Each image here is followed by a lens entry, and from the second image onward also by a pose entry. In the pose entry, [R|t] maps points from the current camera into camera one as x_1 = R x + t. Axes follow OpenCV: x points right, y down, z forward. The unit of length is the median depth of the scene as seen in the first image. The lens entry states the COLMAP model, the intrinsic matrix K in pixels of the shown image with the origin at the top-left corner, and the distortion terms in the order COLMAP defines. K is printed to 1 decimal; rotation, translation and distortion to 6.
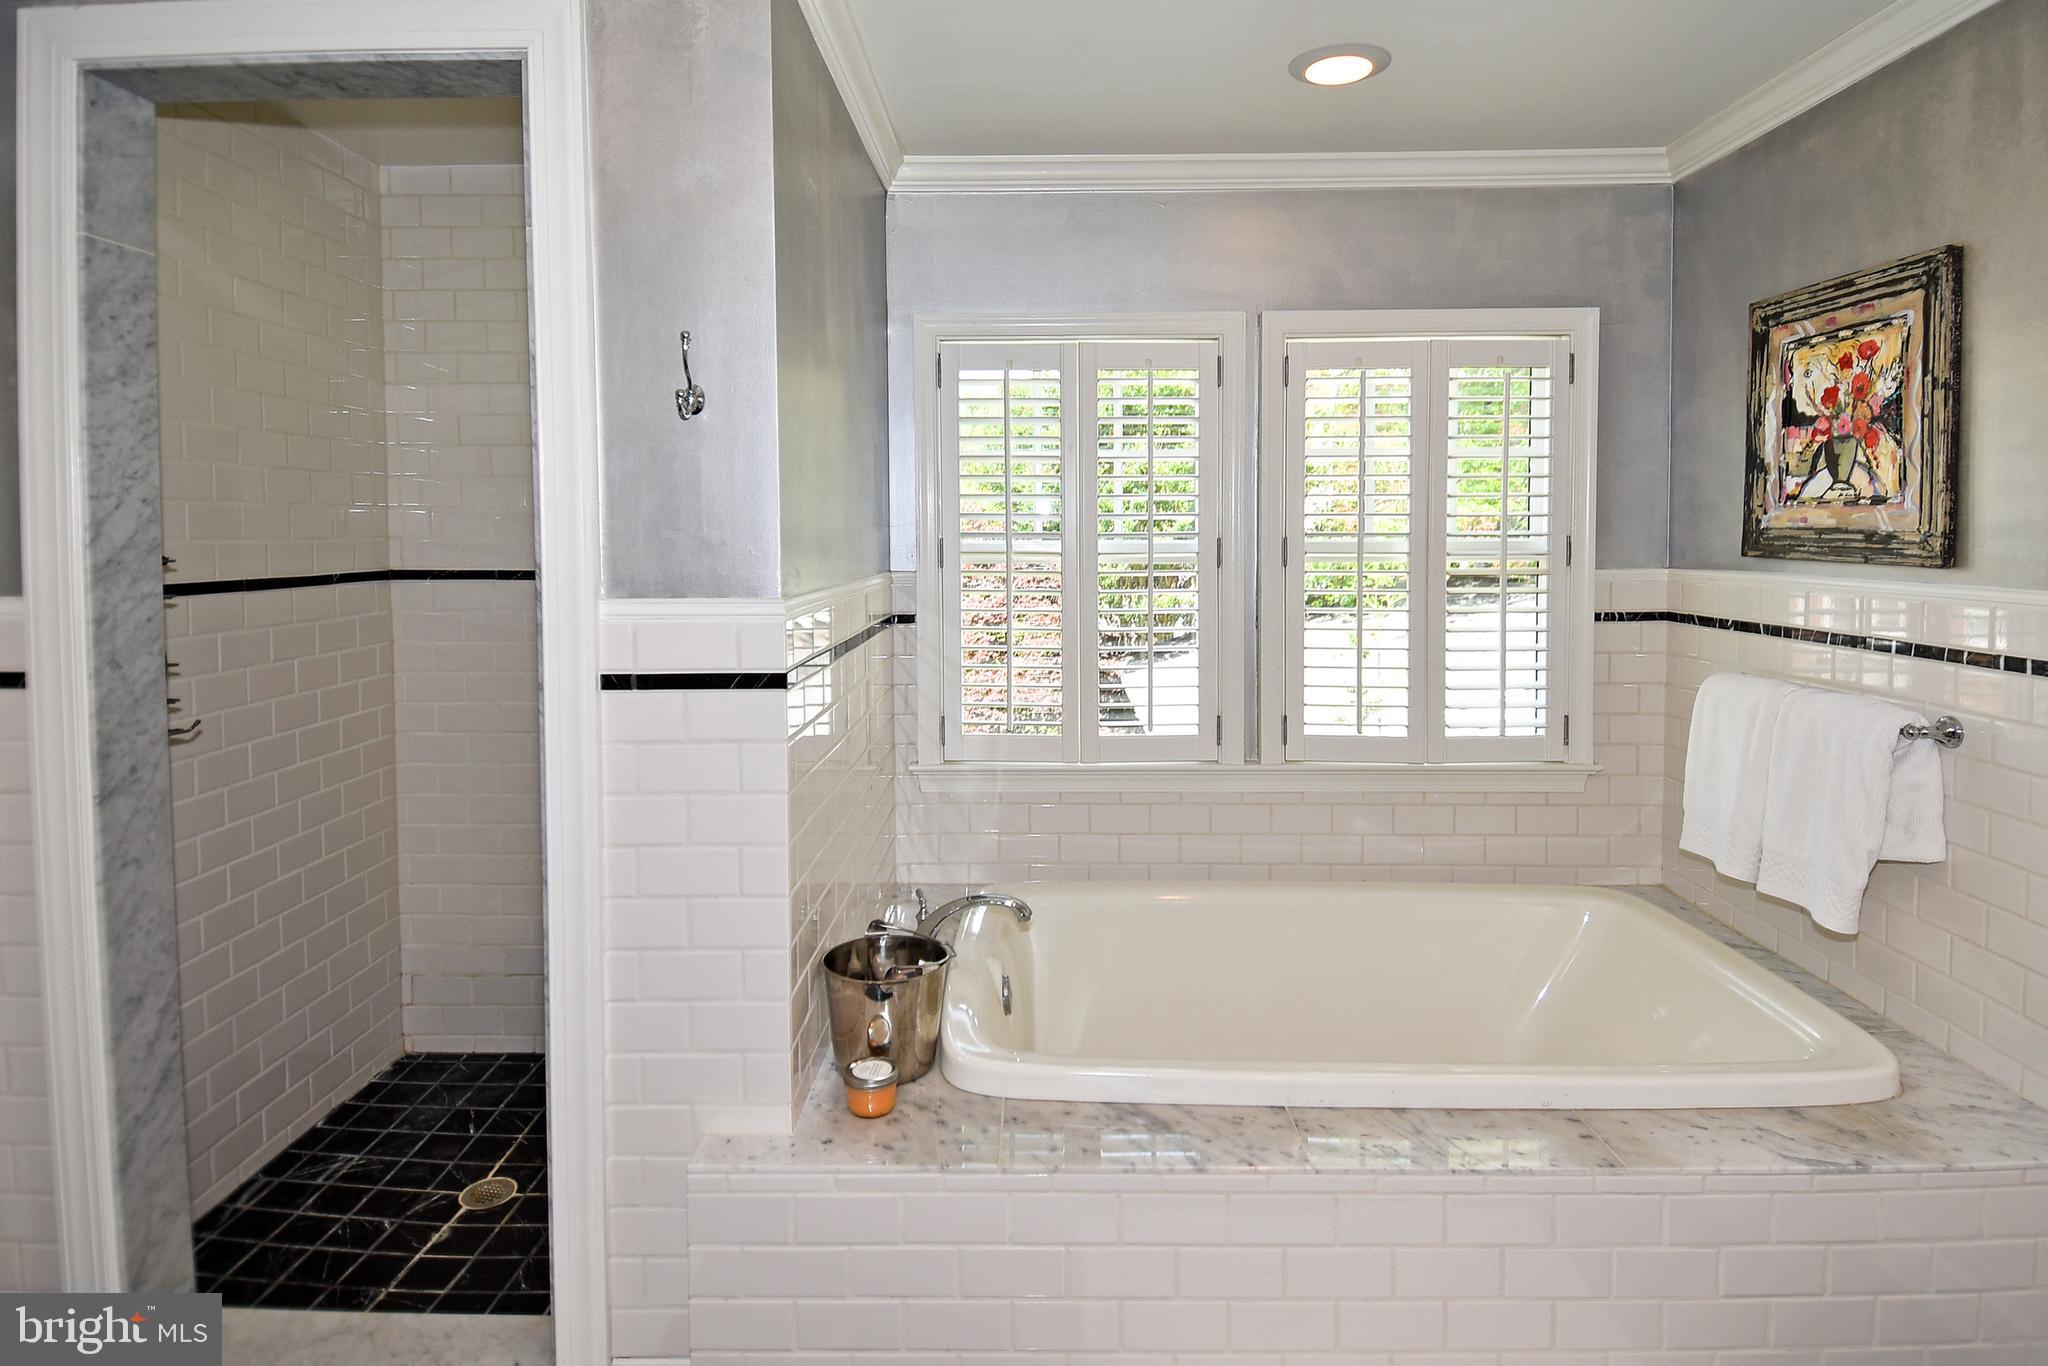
lens RADIAL K [[1091.0, 0, 983.9], [0, 1091.0, 576.0], [0, 0, 1]] dist [0.011265, -0.027105]
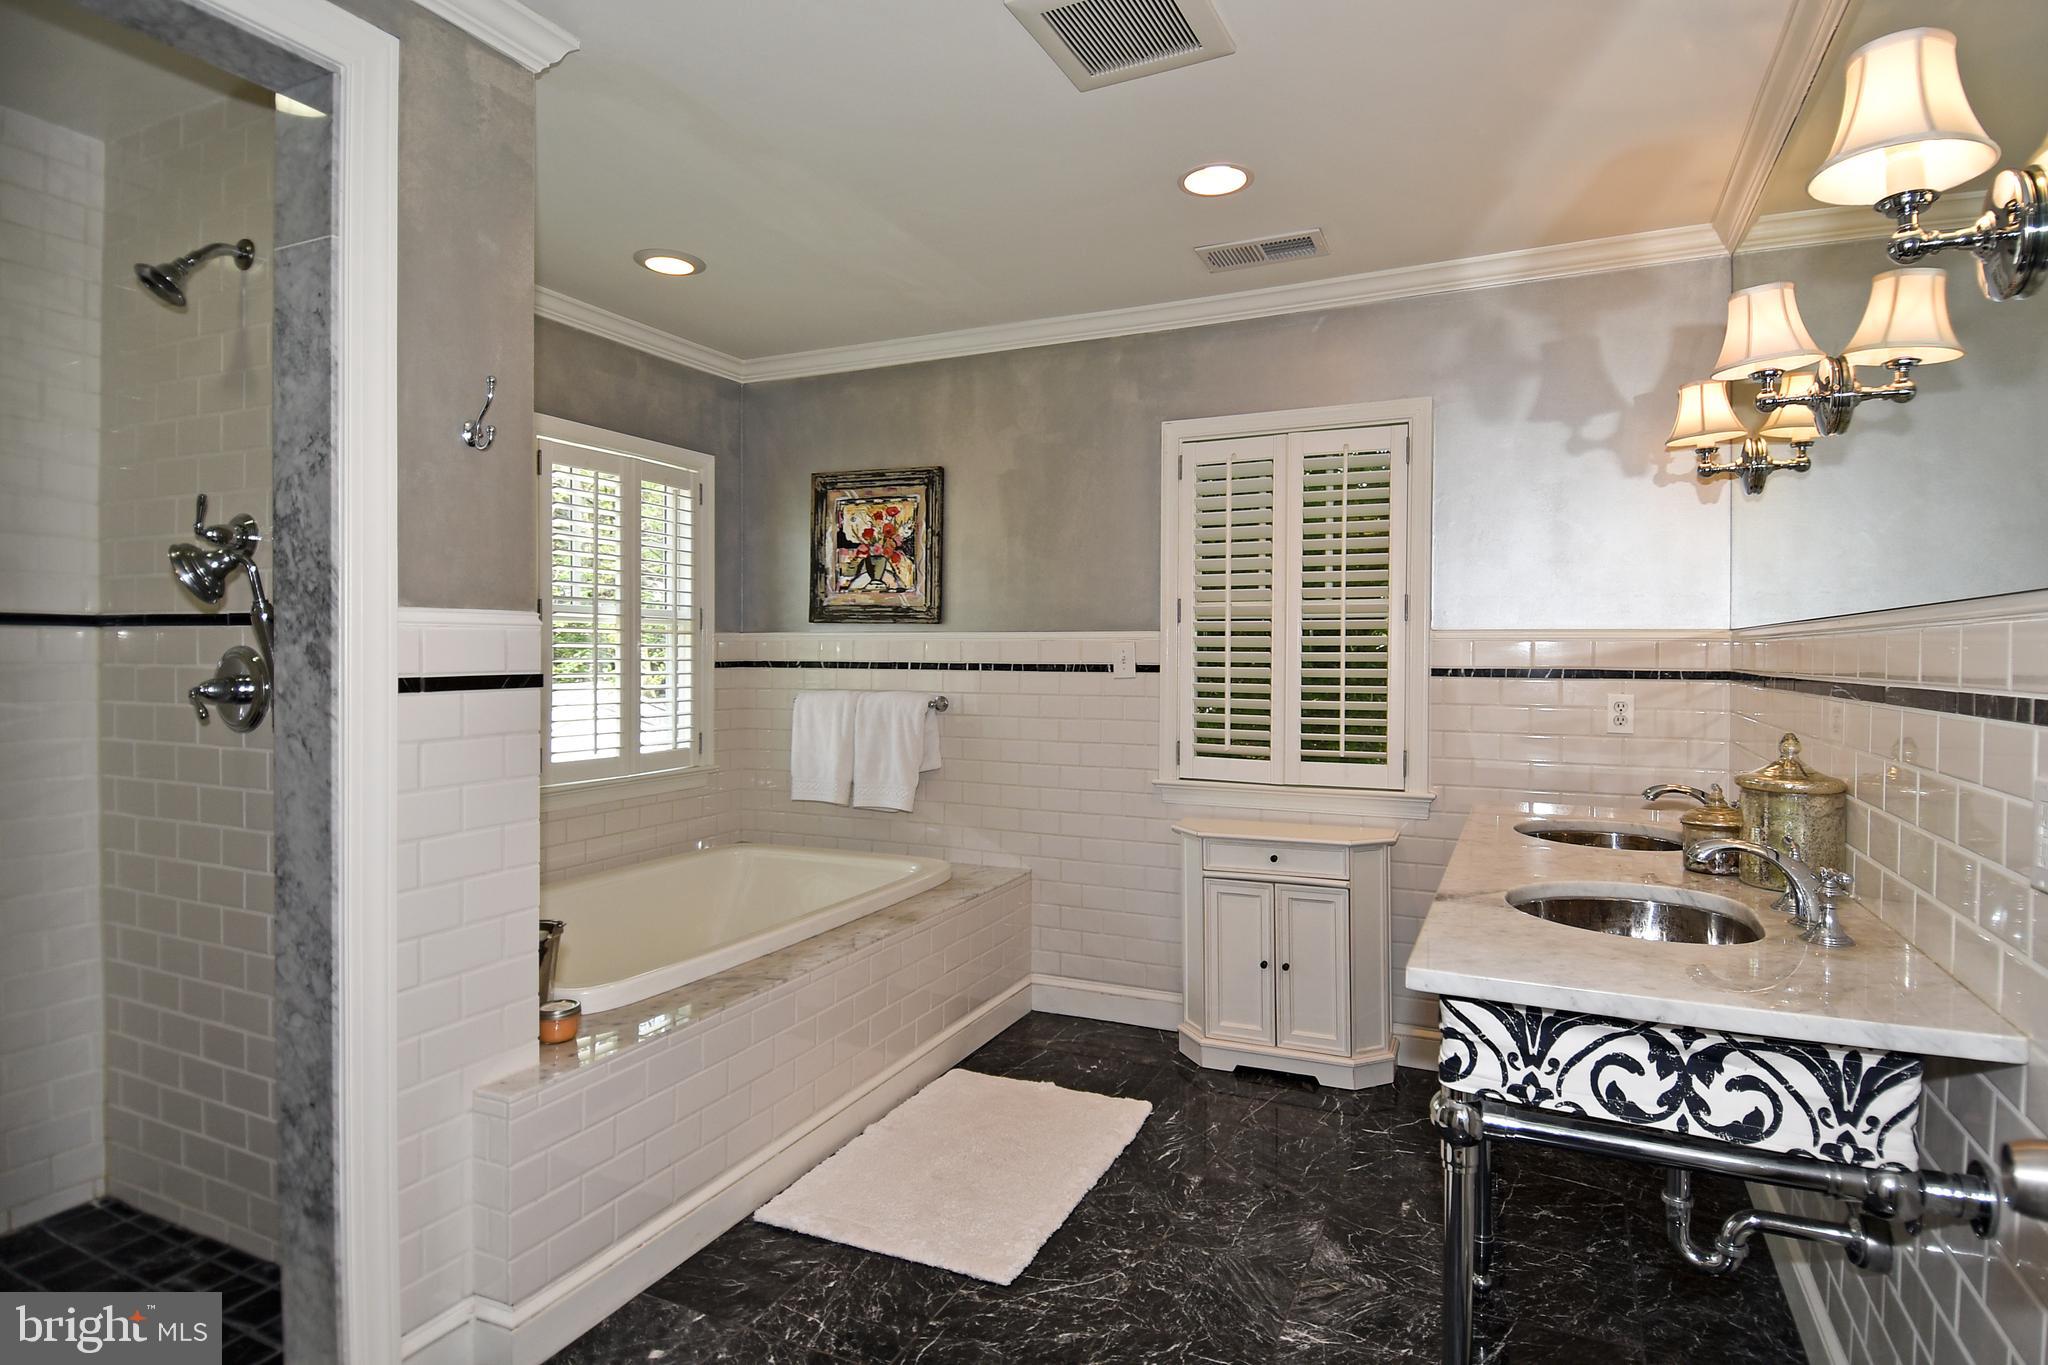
lens RADIAL K [[1091.0, 0, 1062.4], [0, 1091.0, 673.9], [0, 0, 1]] dist [0.011265, -0.027105]
pose [[0.370473, -0.012742, 0.928756, -0.831211], [0.027966, 0.999606, 0.002558, 0.078077], [-0.928422, 0.025026, 0.370683, 0.017718]]
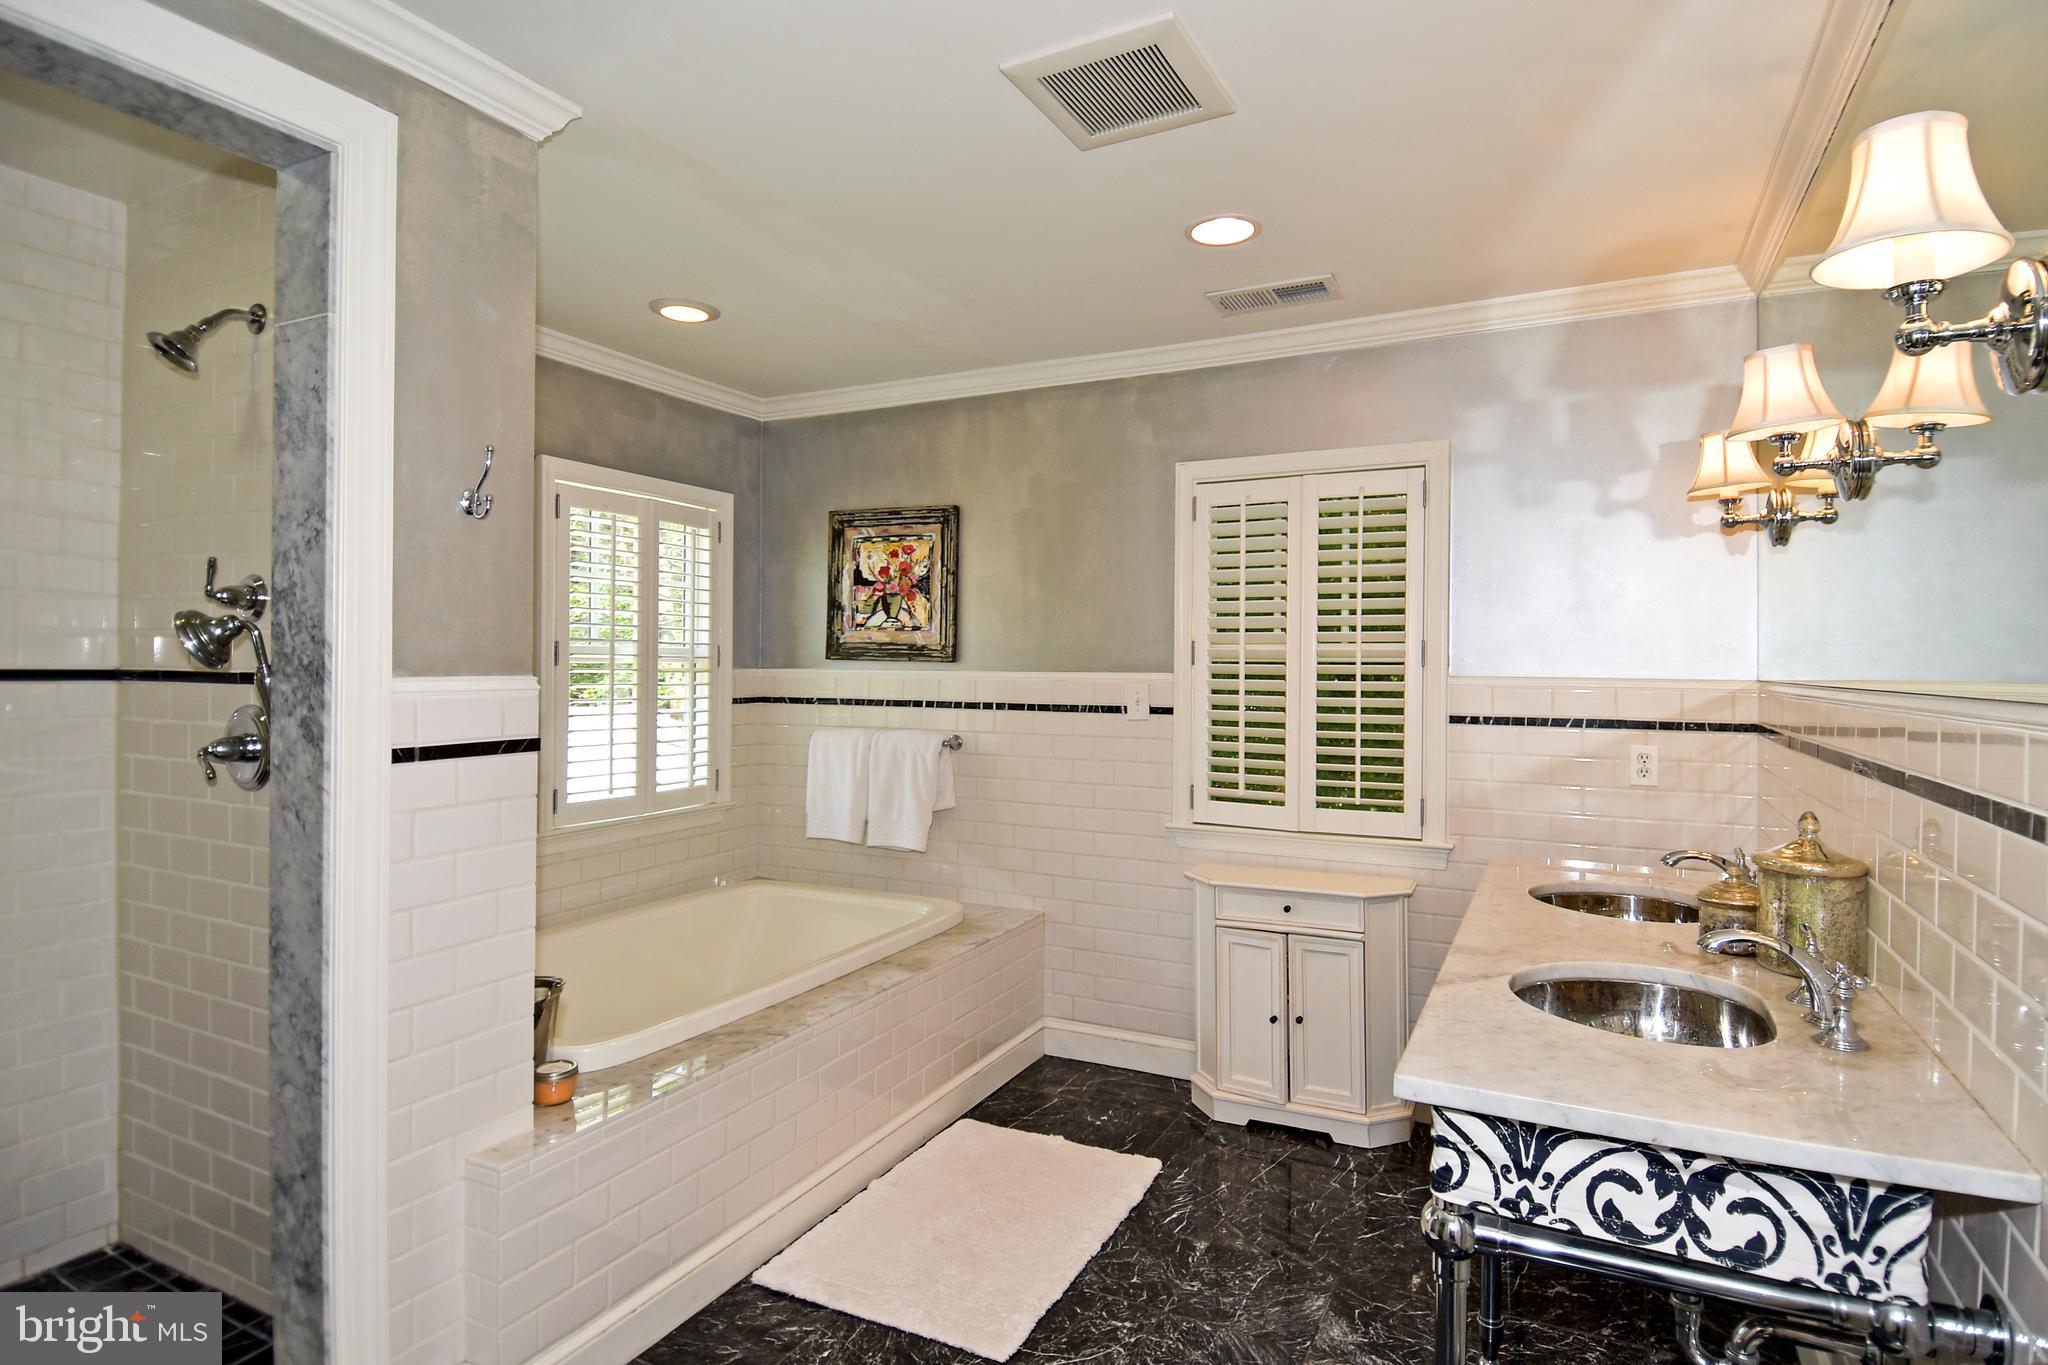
lens RADIAL K [[1091.0, 0, 1061.6], [0, 1091.0, 672.4], [0, 0, 1]] dist [0.011265, -0.027105]
pose [[0.399620, 0.000104, 0.916681, -0.807832], [0.024789, 0.999633, -0.010920, 0.034069], [-0.916345, 0.027087, 0.399471, -0.007334]]
